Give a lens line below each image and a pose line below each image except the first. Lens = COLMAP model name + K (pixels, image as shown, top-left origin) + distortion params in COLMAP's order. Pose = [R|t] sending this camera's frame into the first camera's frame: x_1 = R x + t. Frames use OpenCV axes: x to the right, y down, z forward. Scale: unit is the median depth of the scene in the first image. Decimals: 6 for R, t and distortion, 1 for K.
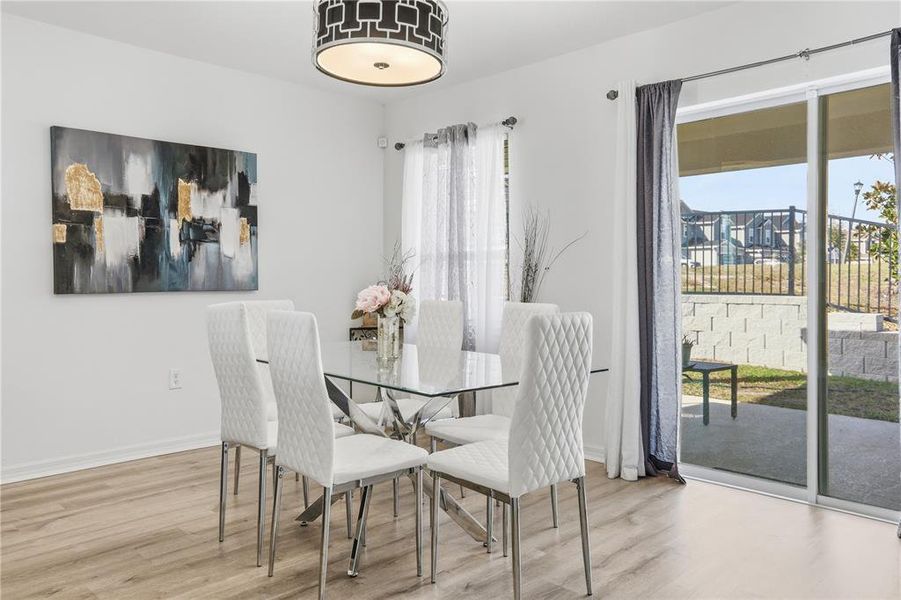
lens RADIAL K [[674.3, 0, 439.0], [0, 674.3, 288.2], [0, 0, 1]] dist [0.028528, 0.004552]
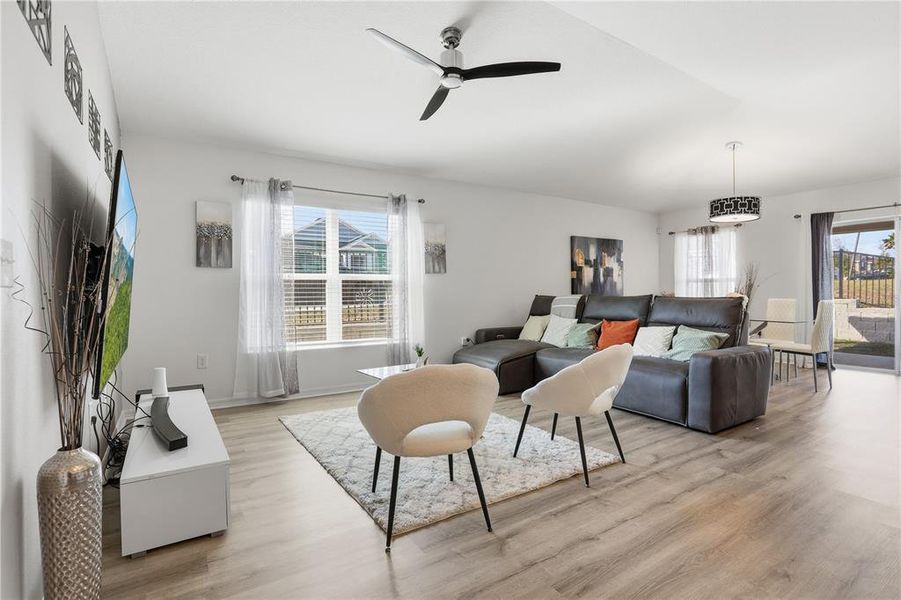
lens RADIAL K [[432.2, 0, 437.4], [0, 432.2, 296.2], [0, 0, 1]] dist [-0.036359, 0.008603]
pose [[0.975765, -0.003407, -0.218796, -0.614001], [0.002879, 0.999992, -0.002730, 0.009462], [0.218804, 0.002034, 0.975767, -0.712802]]
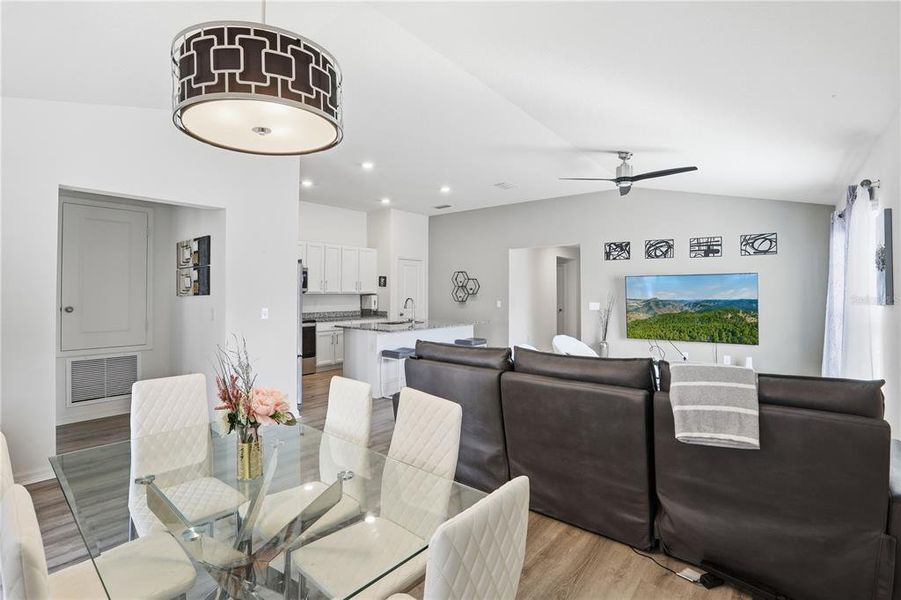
lens RADIAL K [[420.6, 0, 445.0], [0, 420.6, 291.9], [0, 0, 1]] dist [-0.039086, 0.011132]
pose [[-0.992603, -0.000915, -0.121403, -0.153969], [-0.002392, 0.999925, 0.012018, -0.084069], [0.121383, 0.012220, -0.992530, 0.992678]]
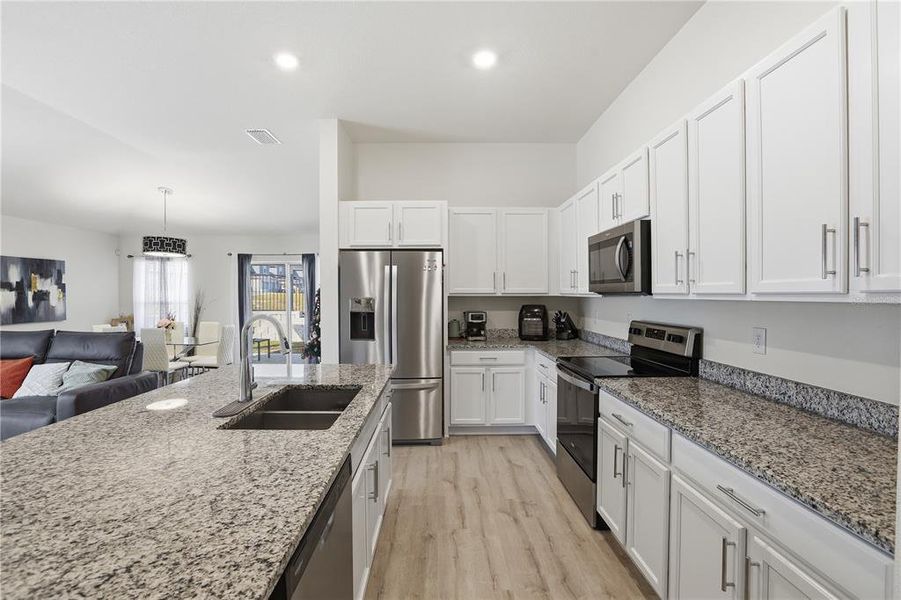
lens RADIAL K [[419.2, 0, 439.8], [0, 419.2, 299.1], [0, 0, 1]] dist [-0.031222, 0.008270]
pose [[0.701063, -0.008484, 0.713049, -0.387817], [0.011546, 0.999933, 0.000546, -0.057306], [-0.713006, 0.007850, 0.701114, -0.927491]]
